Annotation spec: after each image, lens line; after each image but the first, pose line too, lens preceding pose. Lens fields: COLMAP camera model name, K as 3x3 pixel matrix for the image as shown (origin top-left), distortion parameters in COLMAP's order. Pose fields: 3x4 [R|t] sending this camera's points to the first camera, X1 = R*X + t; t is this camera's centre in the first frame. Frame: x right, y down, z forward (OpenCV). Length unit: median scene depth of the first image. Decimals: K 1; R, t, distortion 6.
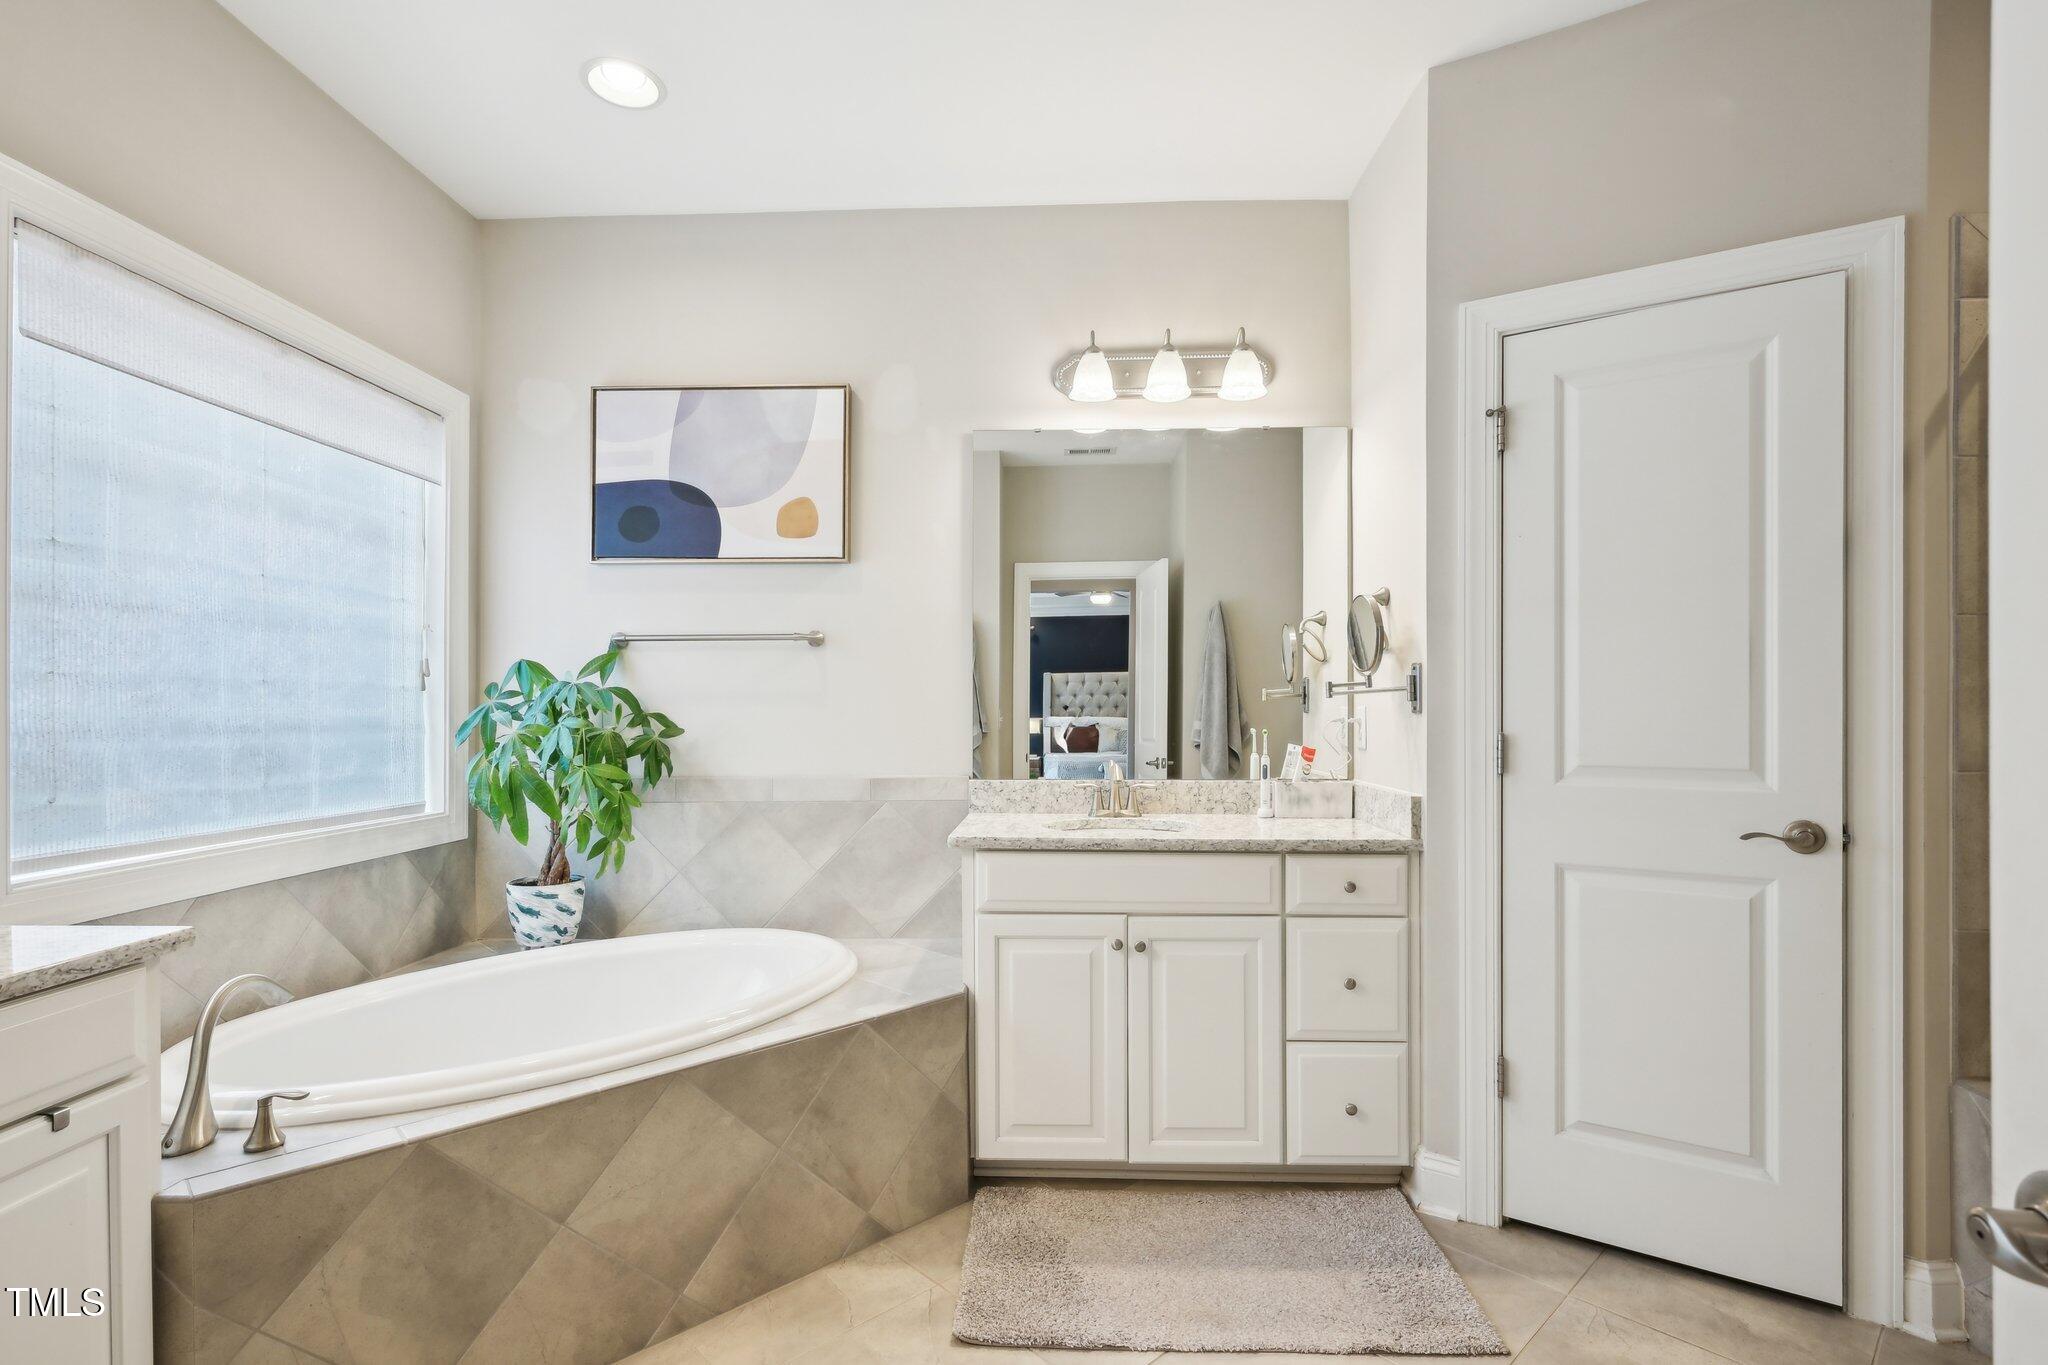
lens RADIAL K [[961.7, 0, 1025.6], [0, 961.7, 708.9], [0, 0, 1]] dist [-0.002815, -0.000682]
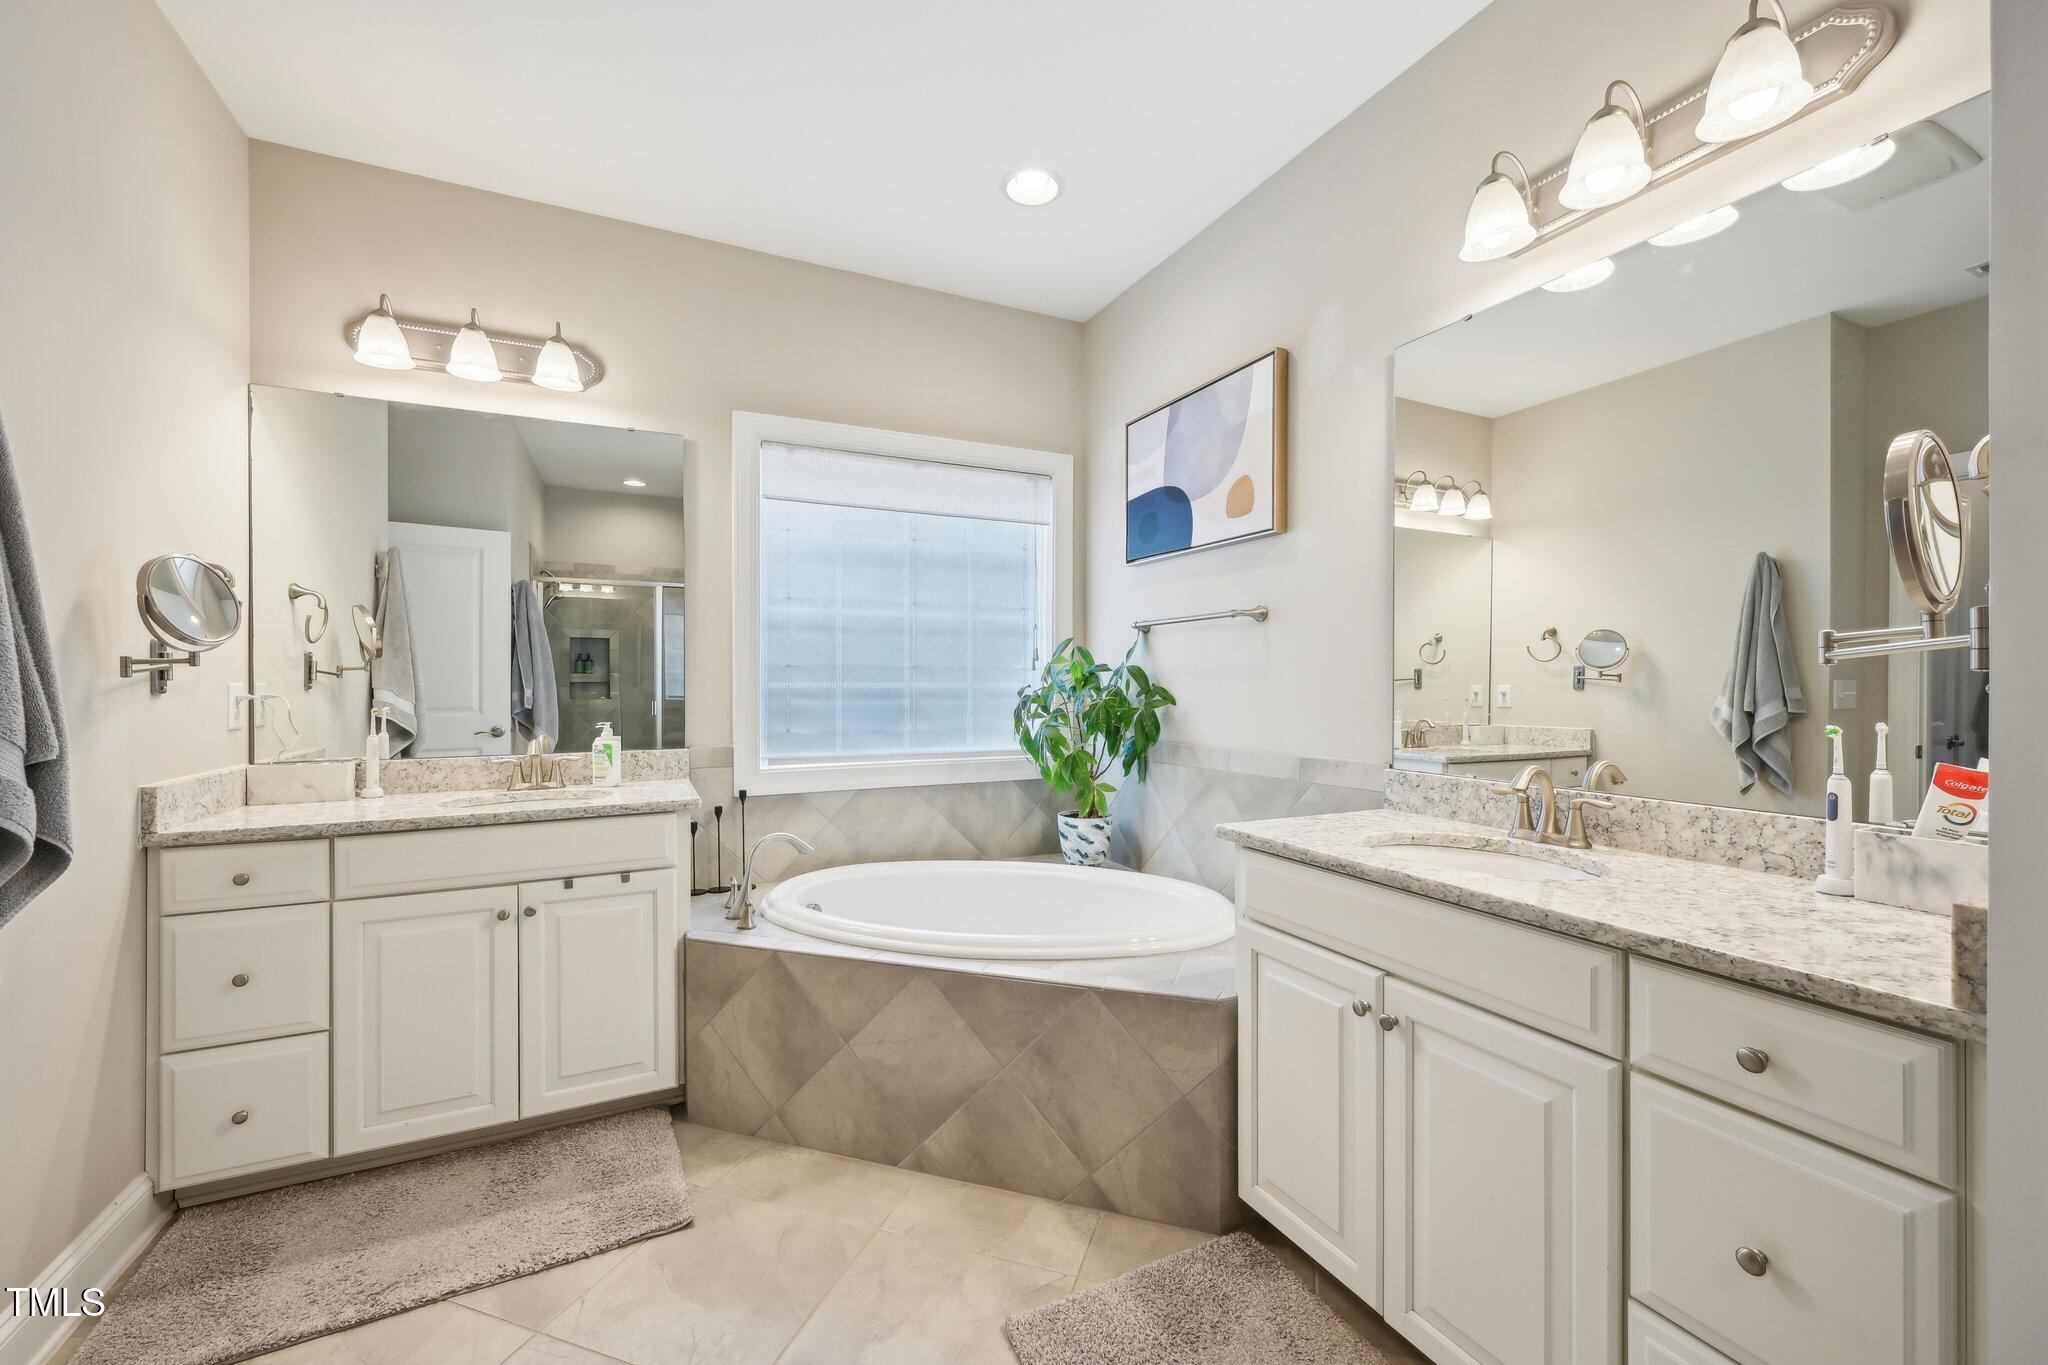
lens RADIAL K [[808.9, 0, 1019.9], [0, 808.9, 686.8], [0, 0, 1]] dist [0.000779, 0.000229]
pose [[0.473142, 0.005870, -0.880967, 0.511922], [0.000590, 0.999975, 0.006979, -0.003656], [0.880986, -0.003822, 0.473127, 0.480448]]
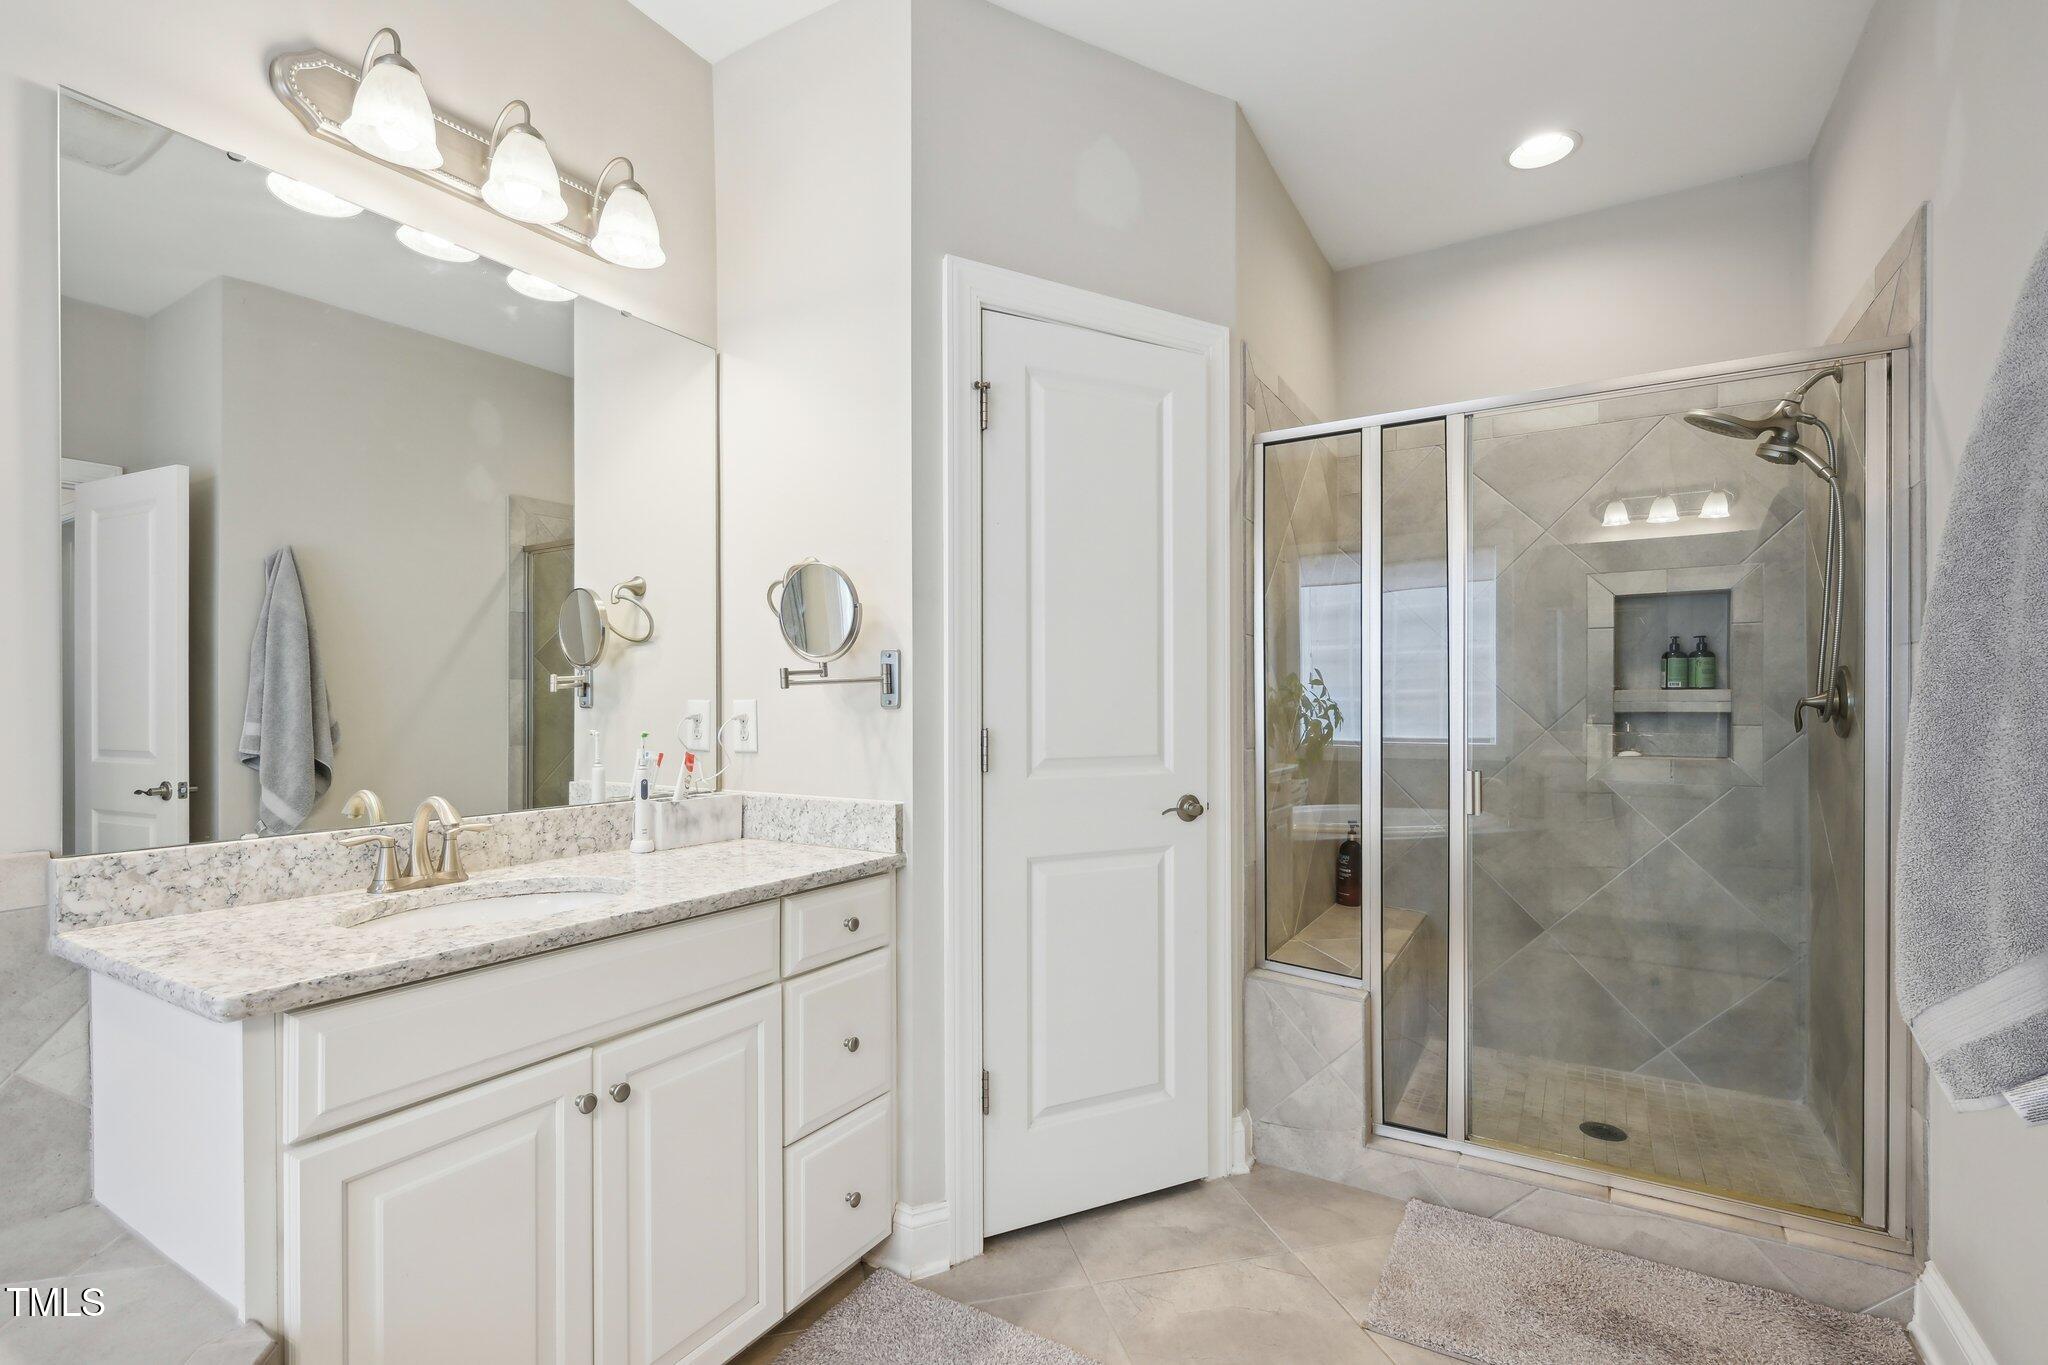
lens RADIAL K [[931.1, 0, 1012.3], [0, 931.1, 708.7], [0, 0, 1]] dist [0.000062, 0.000032]
pose [[0.492273, -0.004057, 0.870431, -0.270303], [-0.000404, 0.999988, 0.004890, 0.001187], [-0.870441, -0.002759, 0.492266, 0.493790]]
